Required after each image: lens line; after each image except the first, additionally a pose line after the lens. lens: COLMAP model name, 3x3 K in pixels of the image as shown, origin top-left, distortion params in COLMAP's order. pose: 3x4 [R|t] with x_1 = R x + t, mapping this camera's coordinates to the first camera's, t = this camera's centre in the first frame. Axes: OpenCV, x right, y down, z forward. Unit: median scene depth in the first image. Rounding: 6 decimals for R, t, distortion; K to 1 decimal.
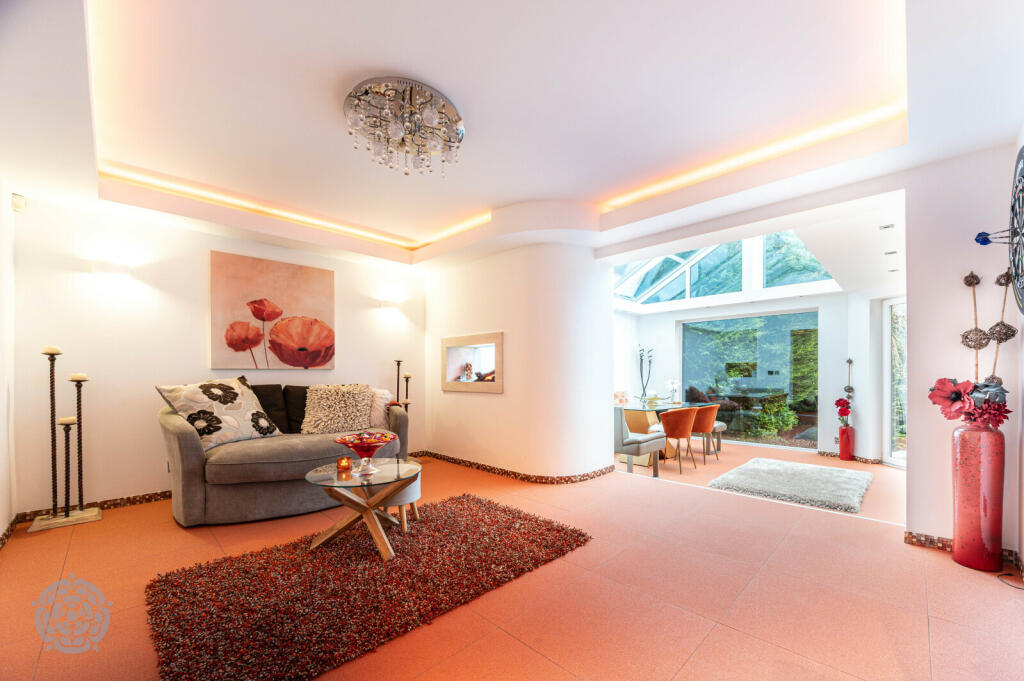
lens RADIAL K [[407.2, 0, 520.6], [0, 407.2, 376.2], [0, 0, 1]] dist [0.001500, 0.000155]
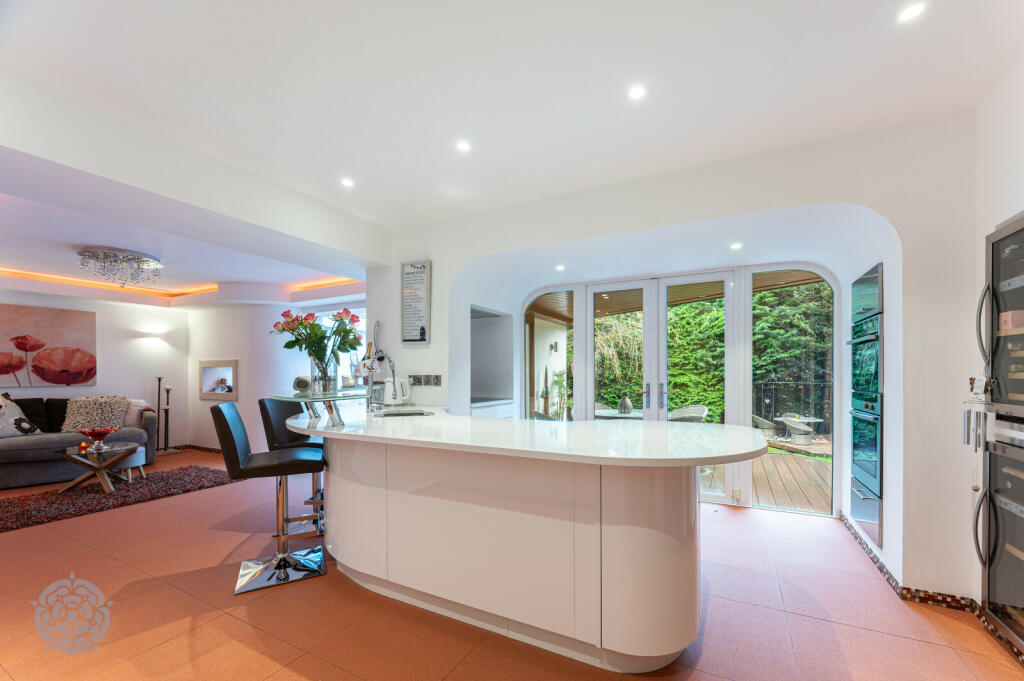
lens RADIAL K [[407.2, 0, 514.7], [0, 407.2, 375.5], [0, 0, 1]] dist [0.001500, 0.000155]
pose [[0.955782, -0.001414, 0.294072, 0.546722], [0.001999, 0.999997, -0.001690, -0.051225], [-0.294069, 0.002203, 0.955782, -0.812197]]
